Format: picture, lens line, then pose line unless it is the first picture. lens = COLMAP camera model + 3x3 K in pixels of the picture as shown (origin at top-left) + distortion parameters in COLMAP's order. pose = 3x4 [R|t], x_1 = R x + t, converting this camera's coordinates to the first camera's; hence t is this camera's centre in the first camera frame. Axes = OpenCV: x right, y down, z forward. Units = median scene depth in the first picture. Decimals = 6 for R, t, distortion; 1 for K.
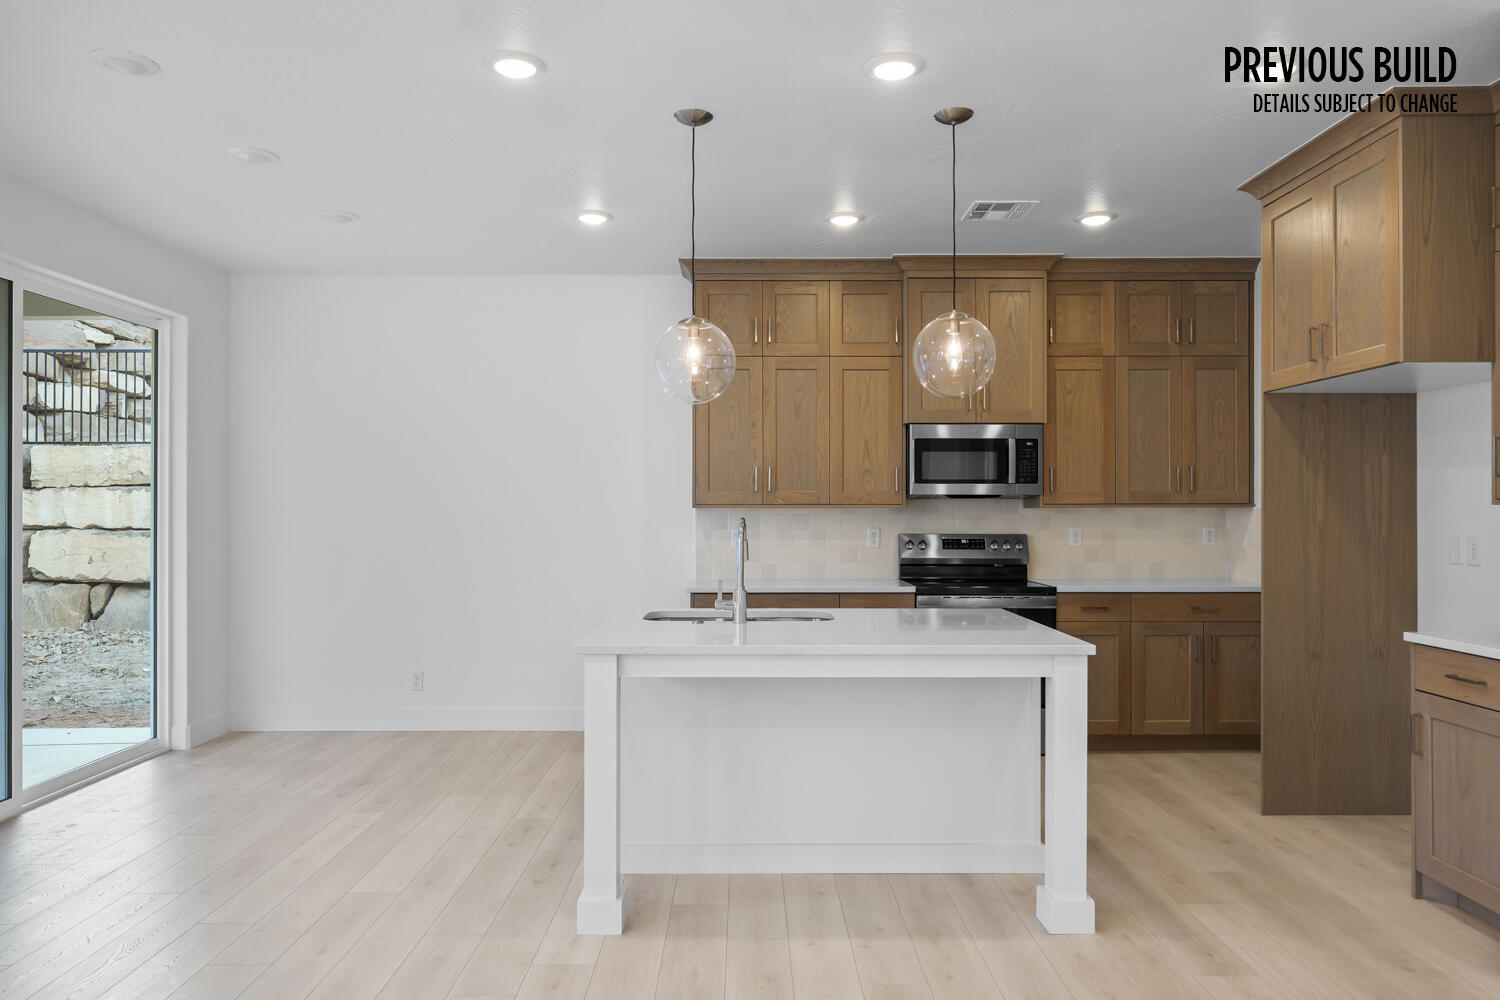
lens RADIAL K [[1019.9, 0, 747.8], [0, 1019.9, 508.5], [0, 0, 1]] dist [0.001975, -0.000210]
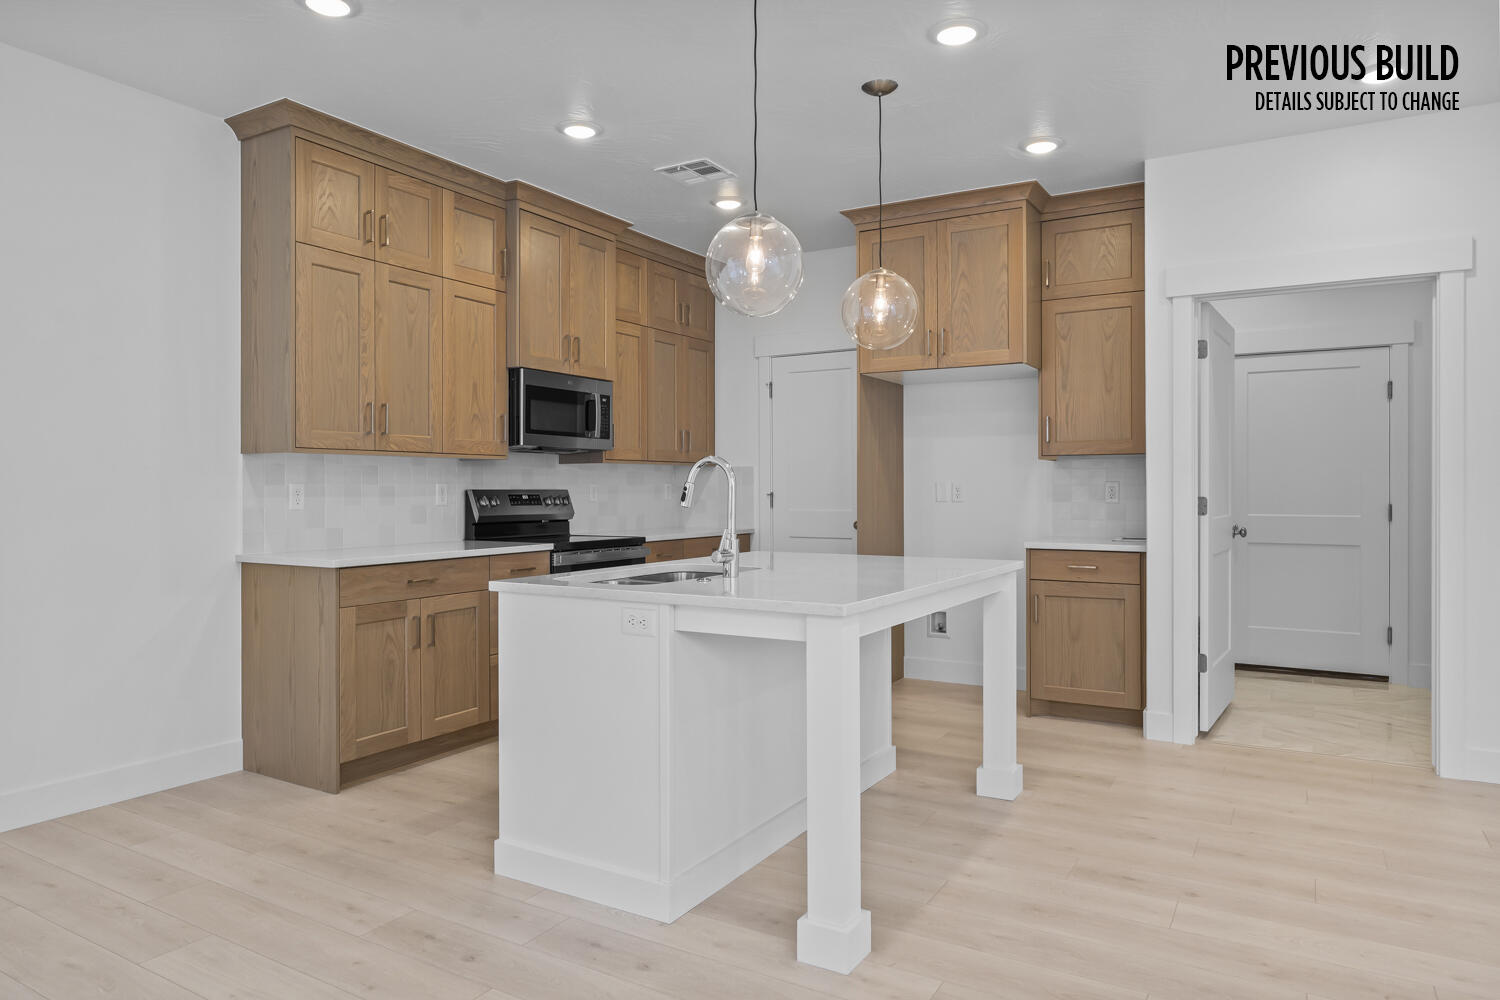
lens RADIAL K [[941.1, 0, 752.1], [0, 941.1, 487.6], [0, 0, 1]] dist [-0.002779, -0.000940]
pose [[0.509569, 0.000057, 0.860430, -0.478385], [-0.000290, 1.000000, 0.000105, 0.025288], [-0.860430, -0.000303, 0.509569, 0.403350]]
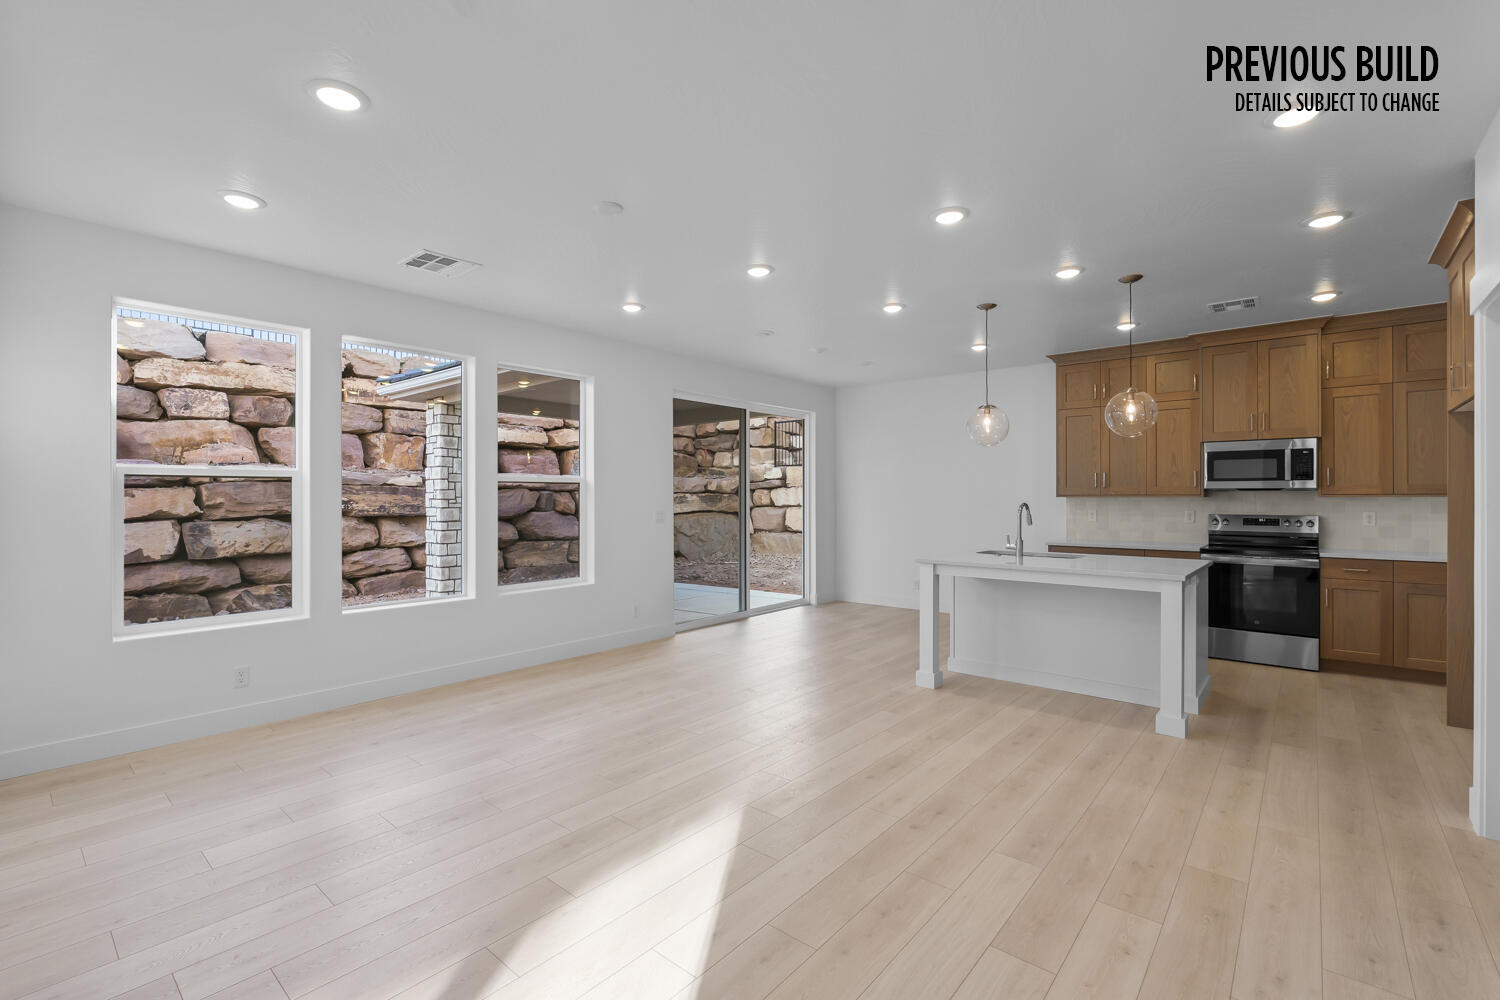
lens RADIAL K [[663.7, 0, 750.0], [0, 663.7, 500.0], [0, 0, 1]] dist [-0.001752, -0.000114]
pose [[0.760541, 0.002660, -0.649284, 0.297739], [0.001484, 0.999982, 0.005835, -0.003279], [0.649288, -0.005402, 0.760524, -0.211629]]
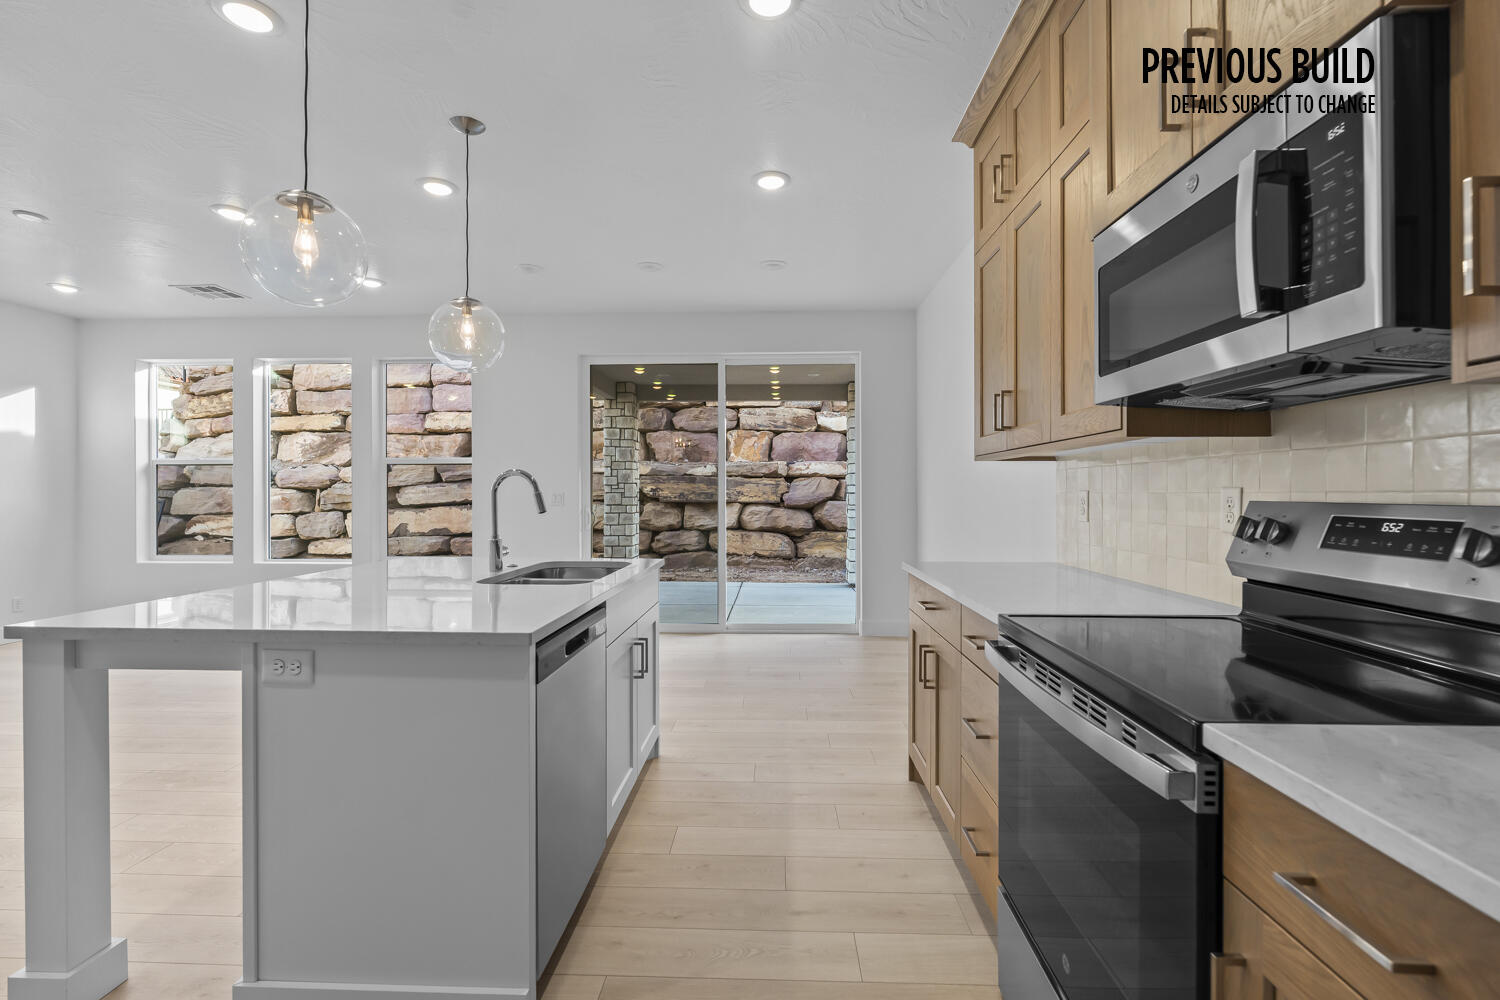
lens RADIAL K [[667.3, 0, 750.0], [0, 667.3, 493.0], [0, 0, 1]] dist [-0.004074, -0.000396]
pose [[-0.045608, 0.000143, -0.998959, 0.457917], [0.003154, 0.999995, 0.000000, 0.023448], [0.998954, -0.003151, -0.045608, 0.898586]]
